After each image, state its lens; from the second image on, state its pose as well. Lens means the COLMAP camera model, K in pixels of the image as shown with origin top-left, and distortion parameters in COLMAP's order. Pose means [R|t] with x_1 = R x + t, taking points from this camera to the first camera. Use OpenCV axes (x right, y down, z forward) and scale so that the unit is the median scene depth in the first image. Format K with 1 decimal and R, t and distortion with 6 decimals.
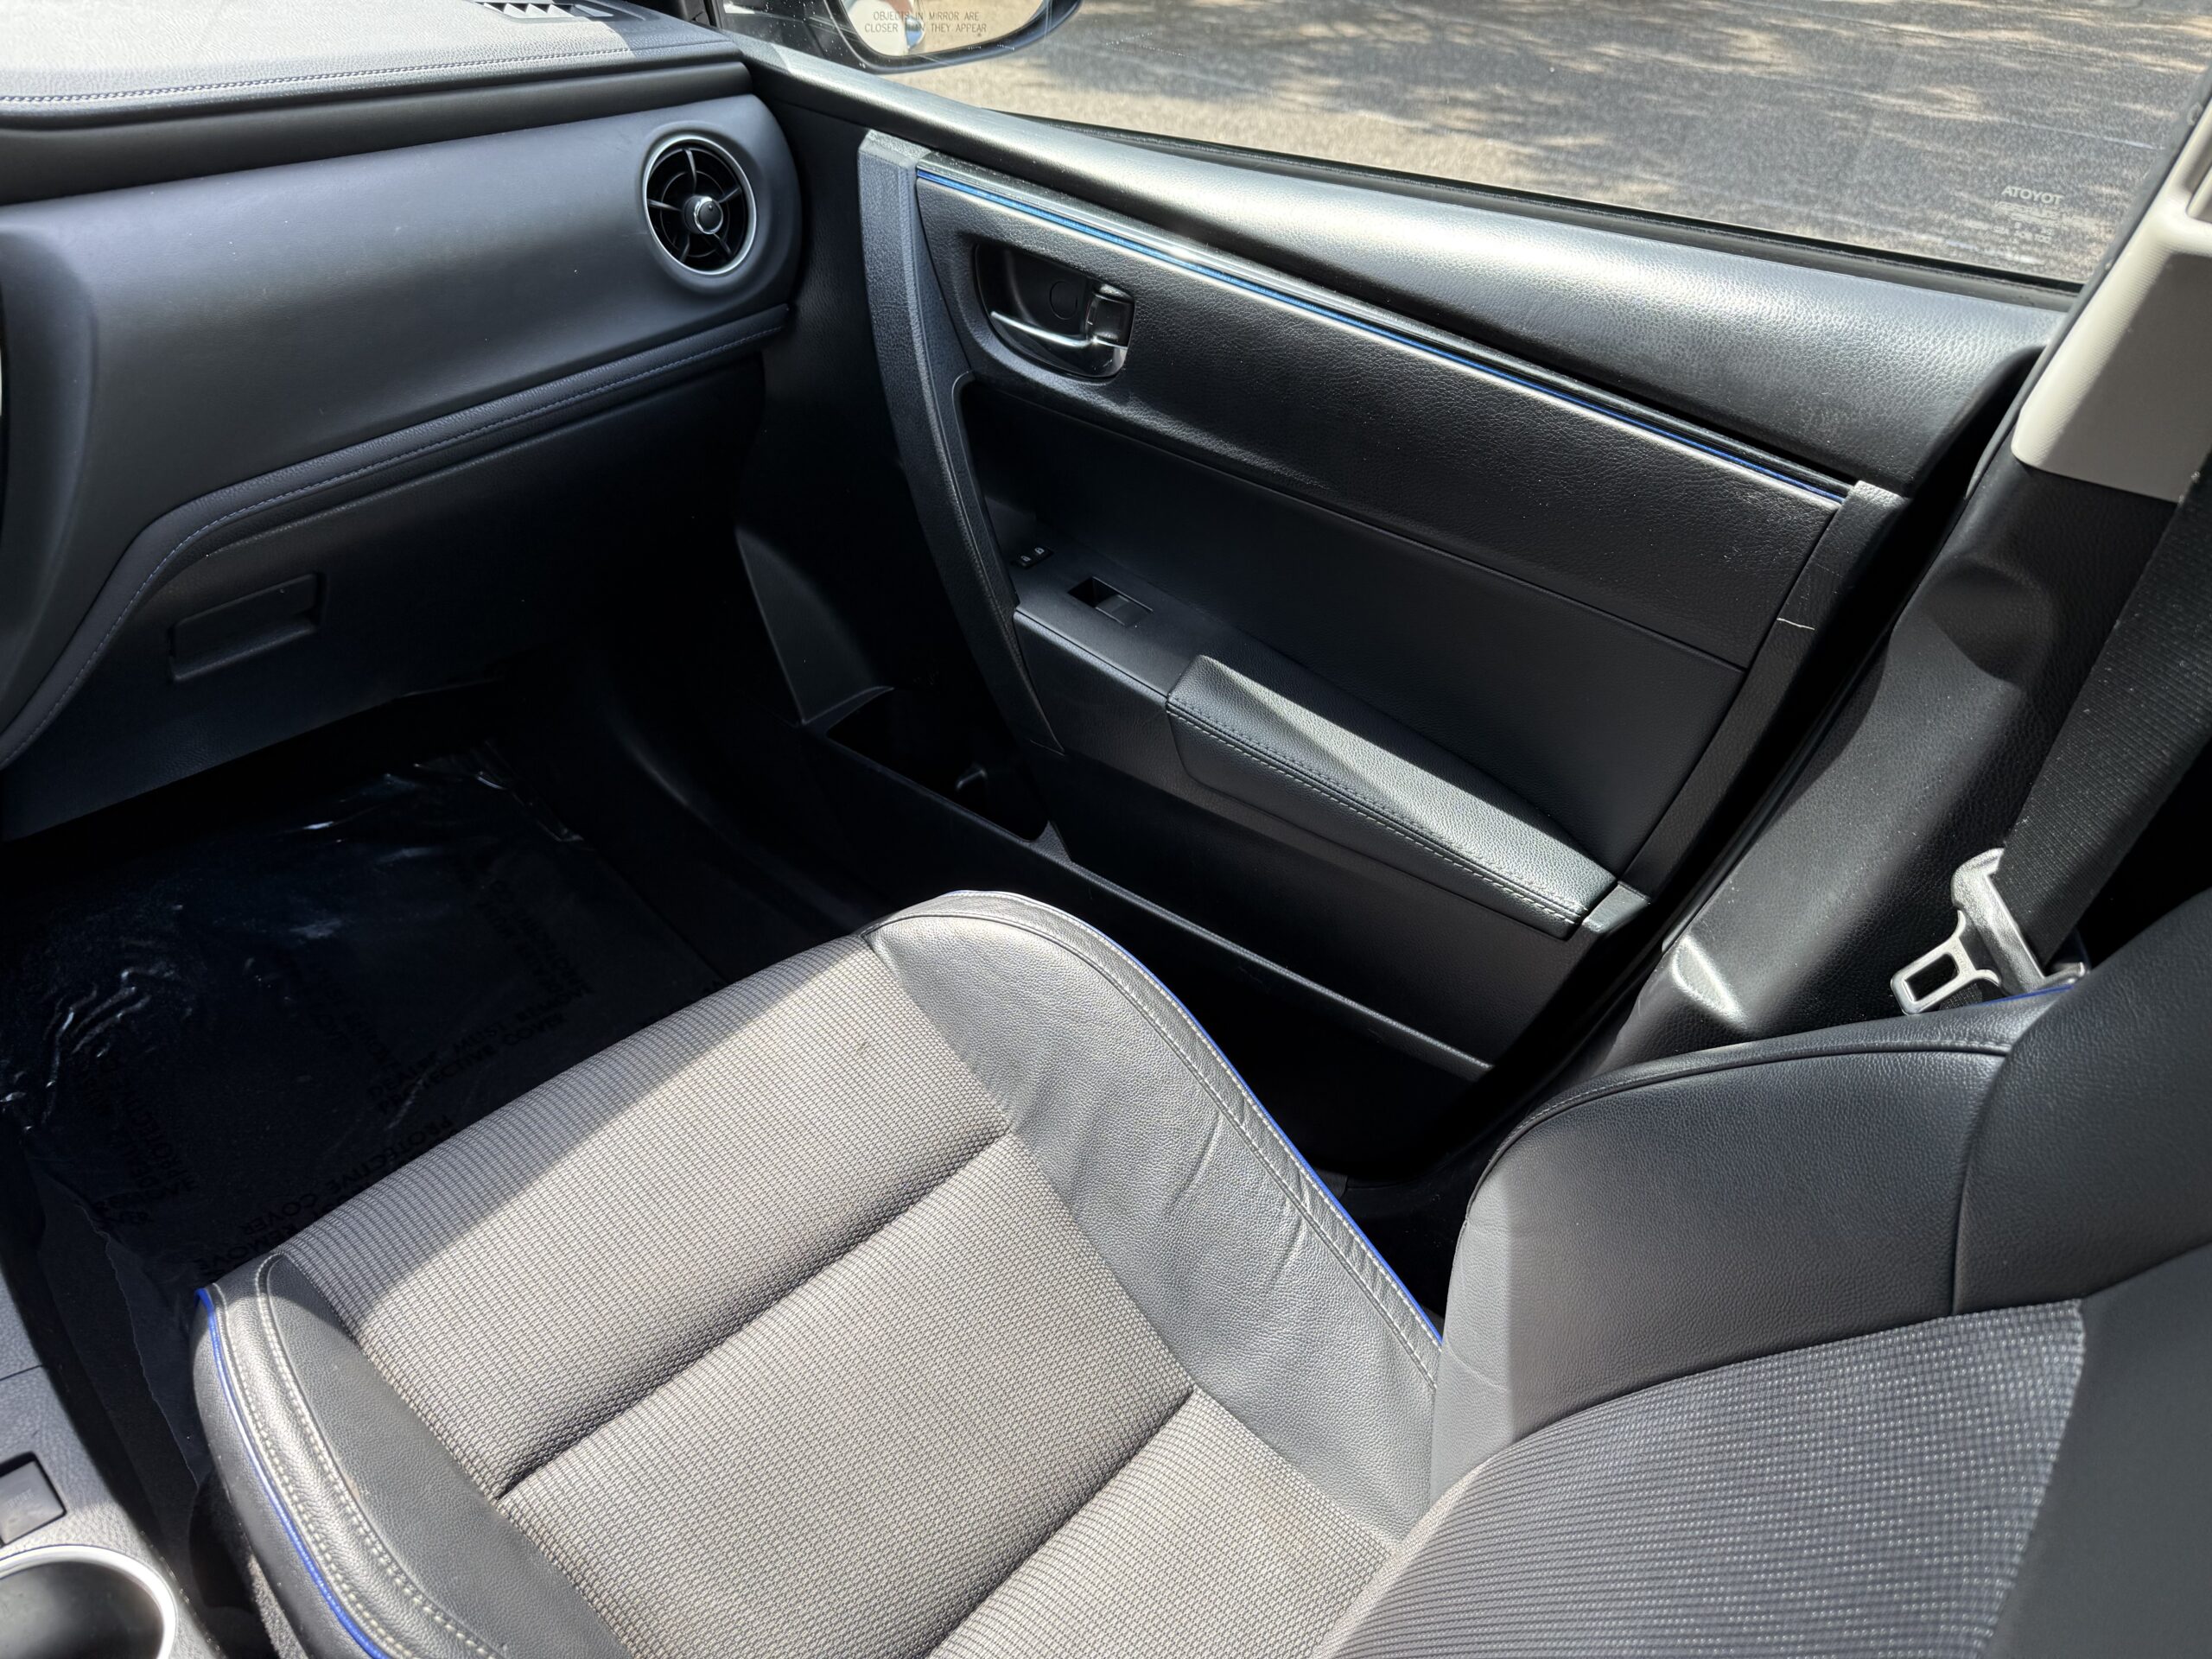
lens RADIAL K [[1566.6, 0, 1106.0], [0, 1566.6, 829.5], [0, 0, 1]] dist [0.037150, -0.079652]
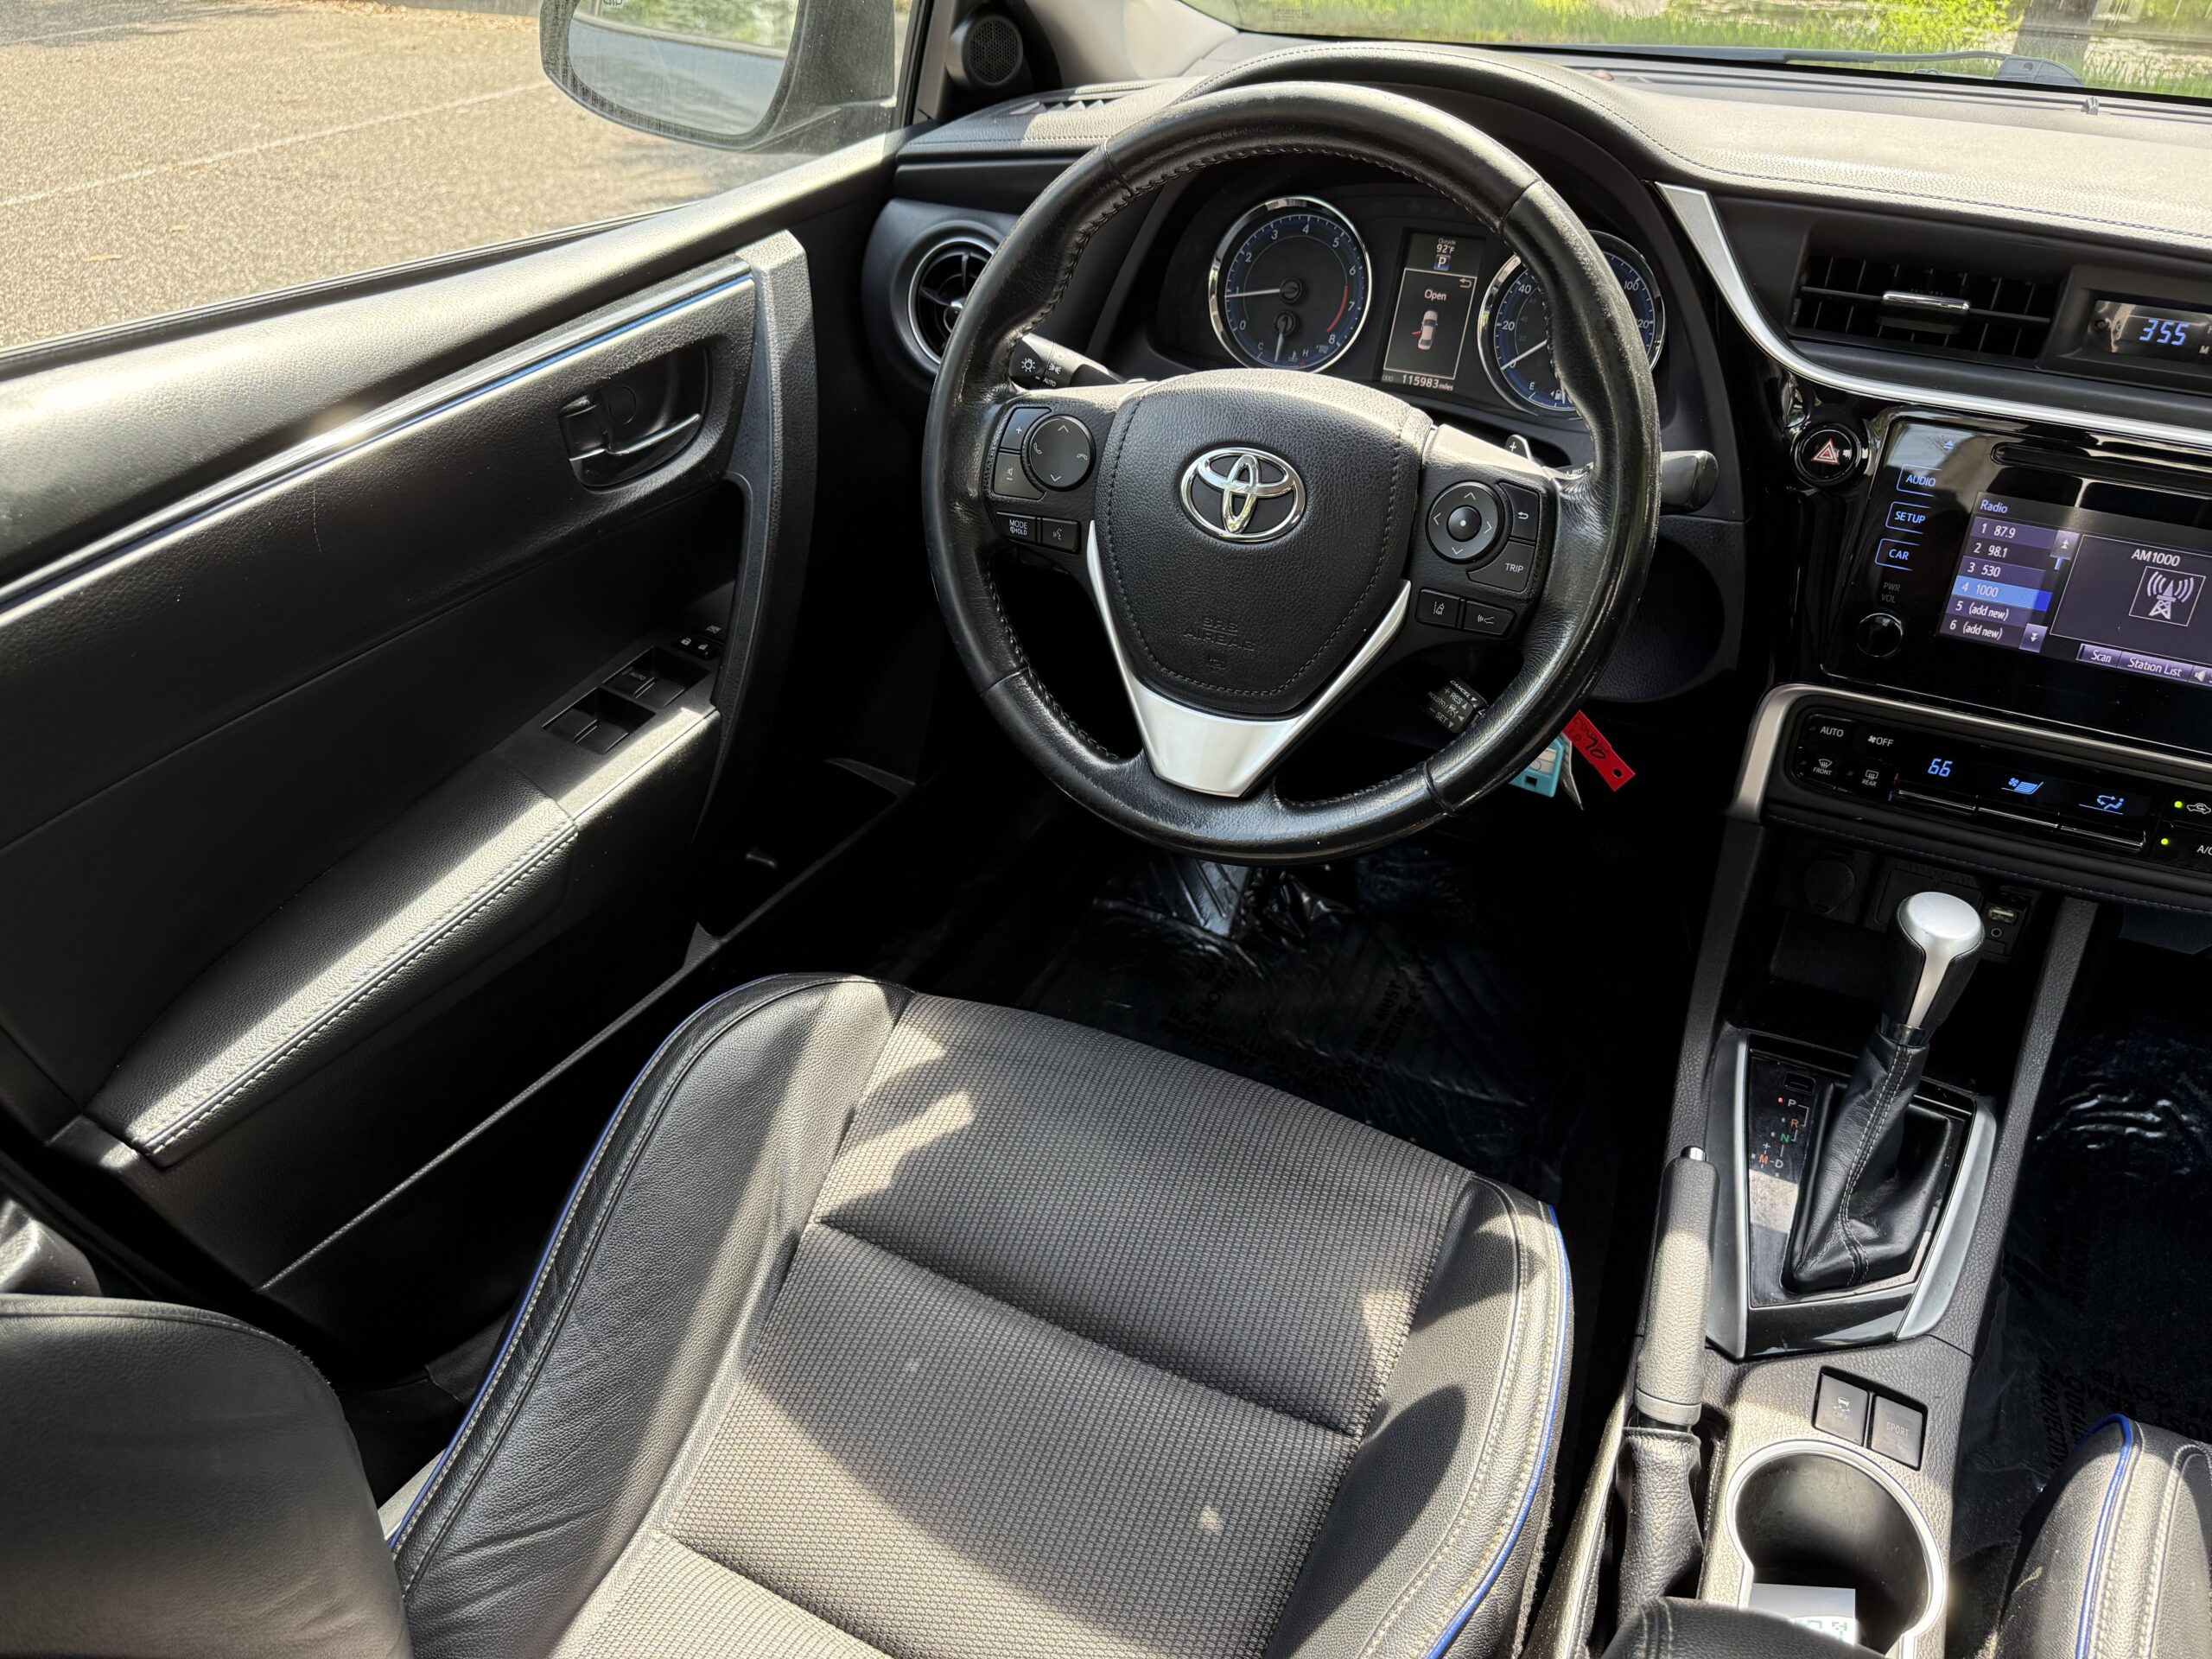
lens RADIAL K [[1566.6, 0, 1106.0], [0, 1566.6, 829.5], [0, 0, 1]] dist [0.037150, -0.079652]
pose [[0.282825, 0.484723, -0.827680, -0.074100], [-0.536517, 0.795239, 0.282391, 0.039003], [0.795084, 0.364197, 0.484976, -0.140186]]
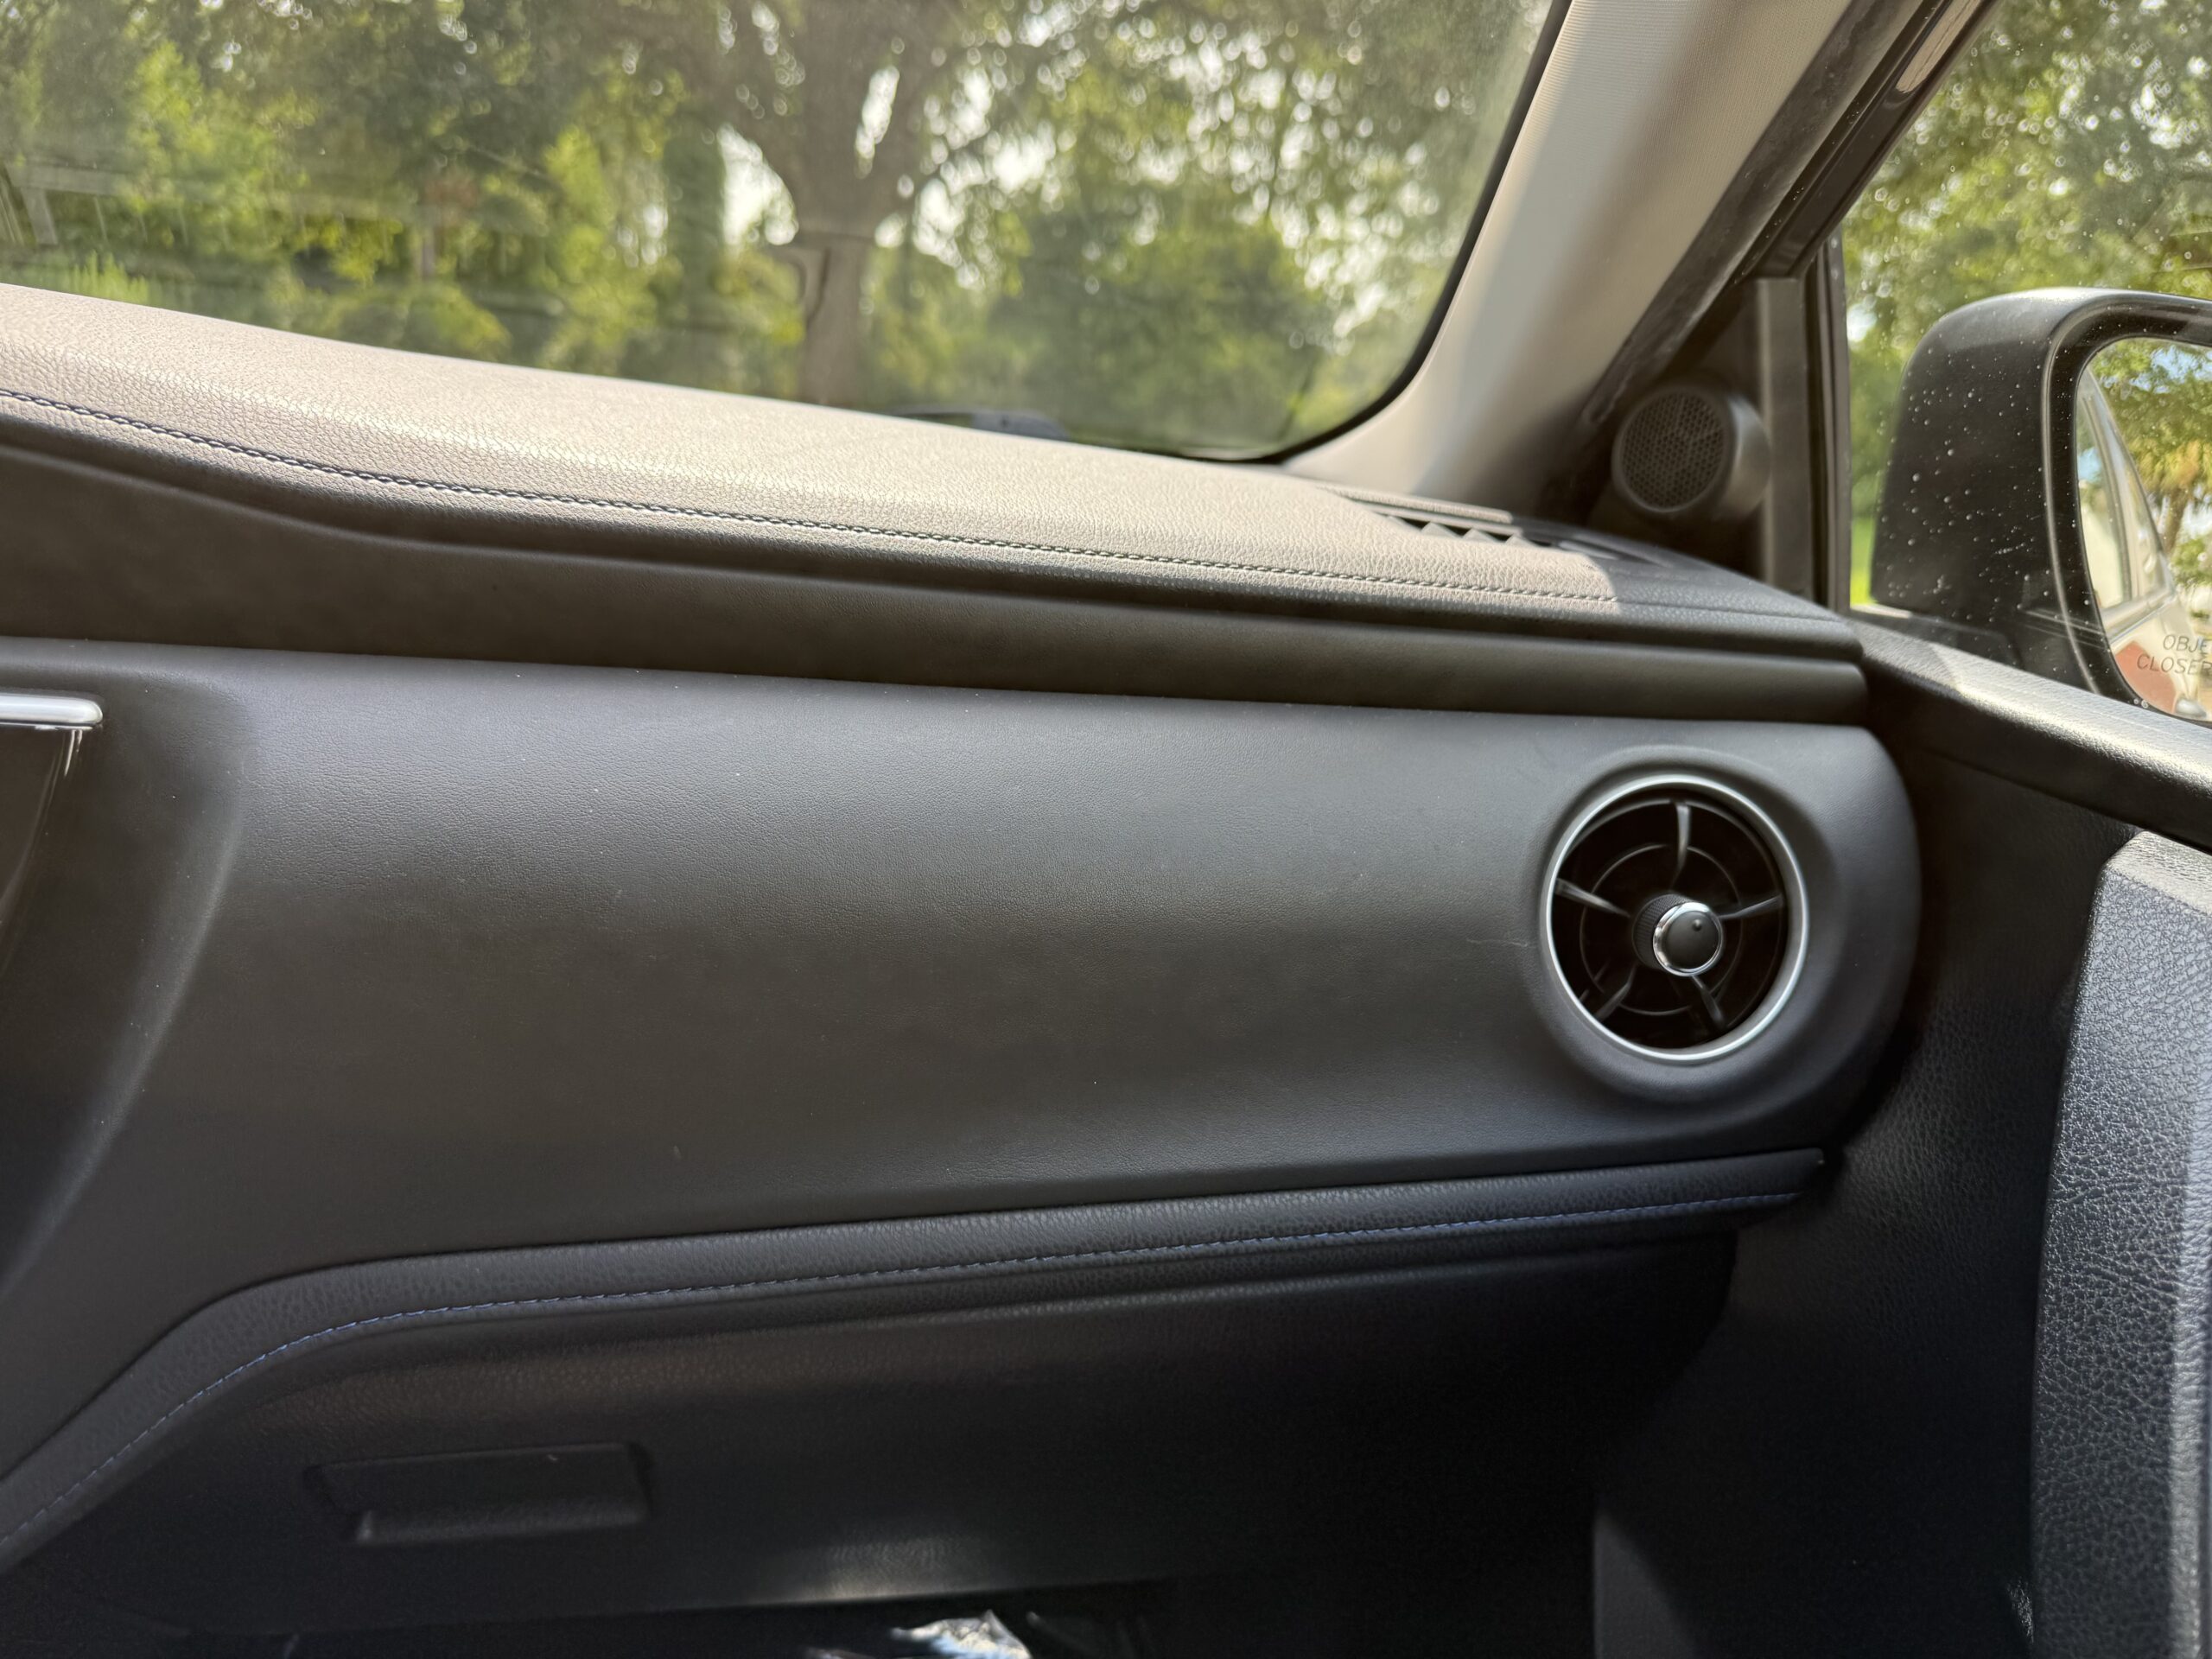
lens RADIAL K [[1566.6, 0, 1106.0], [0, 1566.6, 829.5], [0, 0, 1]] dist [0.037150, -0.079652]
pose [[0.780466, 0.162572, -0.603691, -0.118031], [-0.391292, 0.880117, -0.268859, -0.236378], [0.487609, 0.446055, 0.750515, 0.578105]]
